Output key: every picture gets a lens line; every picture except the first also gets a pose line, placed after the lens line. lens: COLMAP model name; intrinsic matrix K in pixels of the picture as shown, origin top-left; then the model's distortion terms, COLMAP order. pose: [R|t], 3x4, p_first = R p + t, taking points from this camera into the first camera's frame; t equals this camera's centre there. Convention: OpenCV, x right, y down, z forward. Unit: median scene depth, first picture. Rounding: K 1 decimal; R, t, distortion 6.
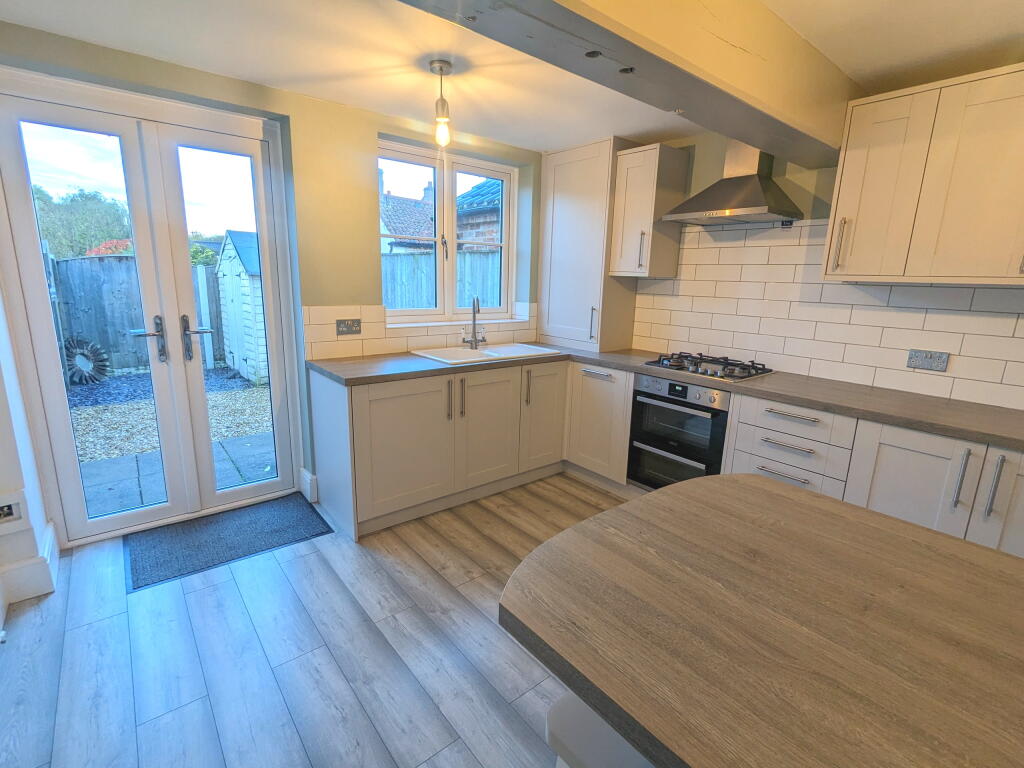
lens RADIAL K [[483.9, 0, 512.0], [0, 483.9, 384.0], [0, 0, 1]] dist [0.001822, 0.000099]
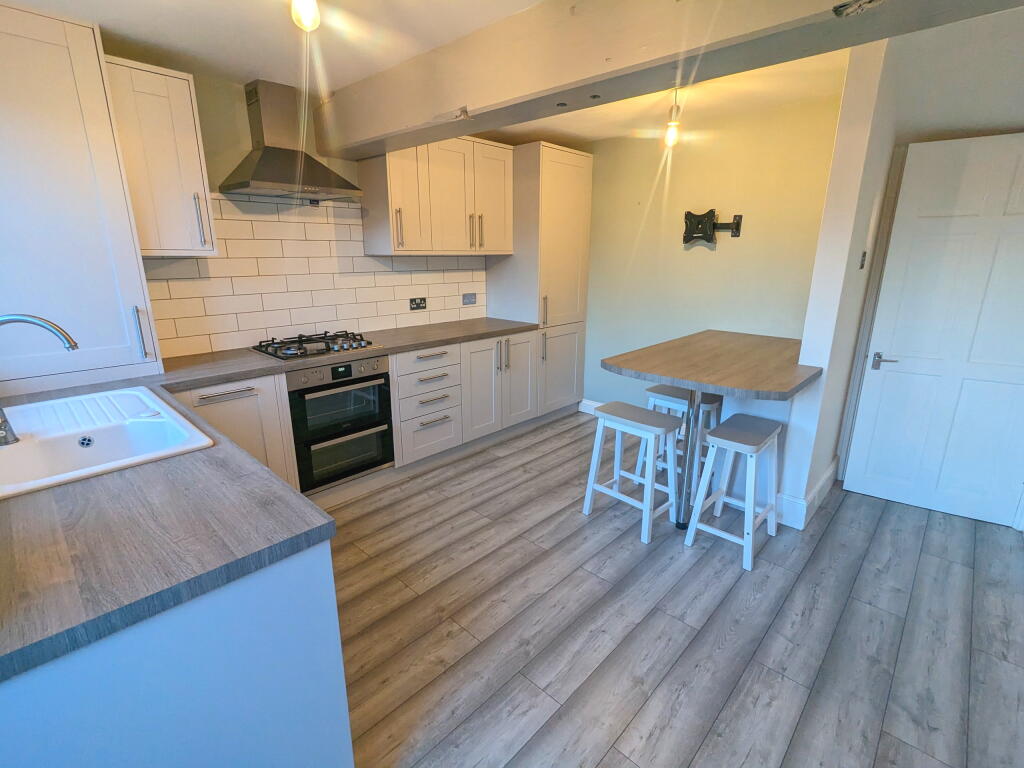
lens RADIAL K [[483.9, 0, 512.0], [0, 483.9, 384.0], [0, 0, 1]] dist [0.001822, 0.000099]
pose [[-0.122095, -0.289496, 0.949360, -0.694498], [0.212606, 0.926685, 0.309924, -0.211331], [-0.969480, 0.239679, -0.051595, 0.779694]]
